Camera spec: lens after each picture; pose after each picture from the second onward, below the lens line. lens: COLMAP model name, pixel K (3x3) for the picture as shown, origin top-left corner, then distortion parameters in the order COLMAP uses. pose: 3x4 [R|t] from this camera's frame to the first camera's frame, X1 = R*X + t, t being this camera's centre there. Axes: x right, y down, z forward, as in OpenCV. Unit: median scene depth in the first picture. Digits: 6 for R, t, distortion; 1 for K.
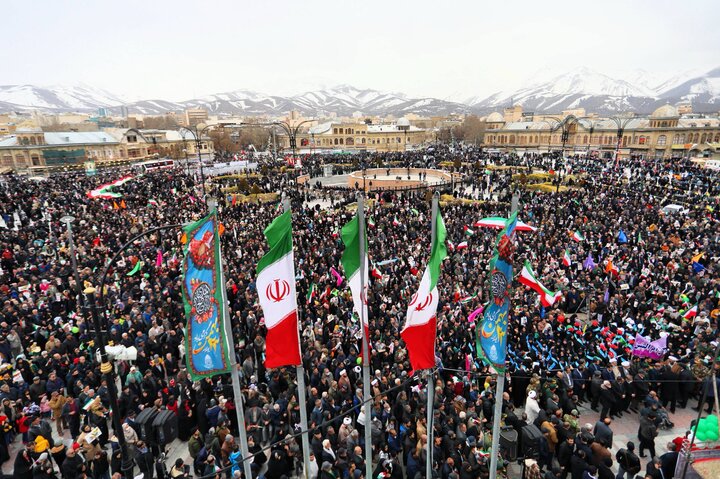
lens RADIAL K [[413.5, 0, 360.0], [0, 413.5, 239.5], [0, 0, 1]] dist [-0.001543, 0.000750]
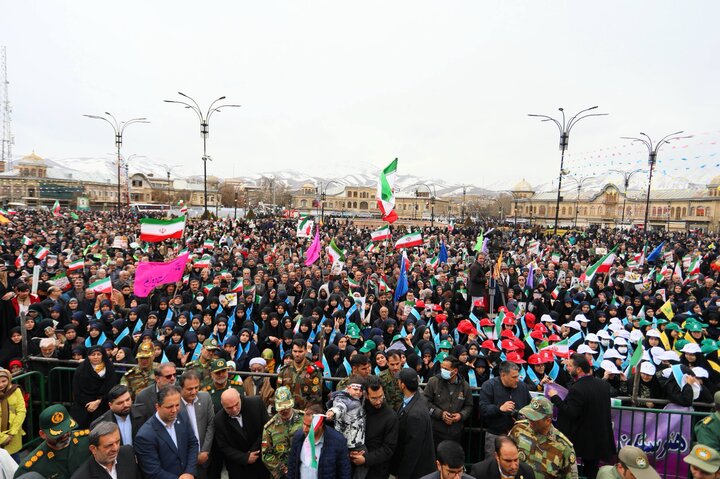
lens RADIAL K [[413.5, 0, 360.0], [0, 413.5, 239.5], [0, 0, 1]] dist [-0.001543, 0.000750]
pose [[0.989382, 0.066508, -0.129230, 0.096135], [-0.094085, 0.970795, -0.220695, 0.047168], [0.110778, 0.230510, 0.966744, 0.111608]]
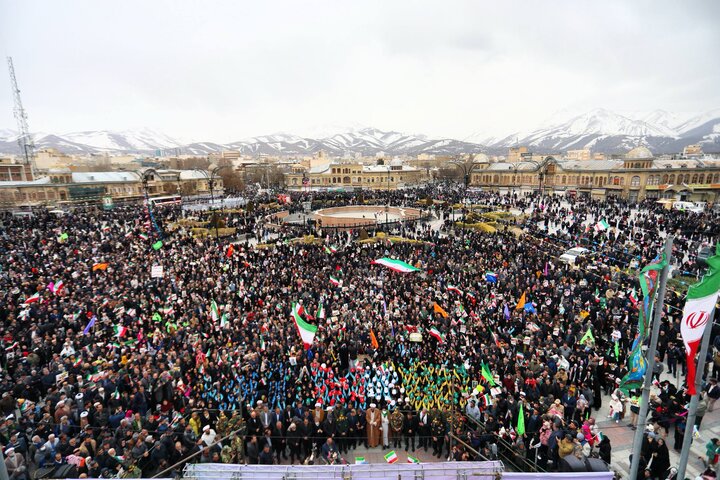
lens RADIAL K [[388.6, 0, 364.0], [0, 388.6, 239.9], [0, 0, 1]] dist [-0.002770, -0.000159]
pose [[0.993891, 0.020481, -0.108450, 0.138317], [-0.028426, 0.996983, -0.072227, -0.007963], [0.106644, 0.074868, 0.991475, 0.002967]]
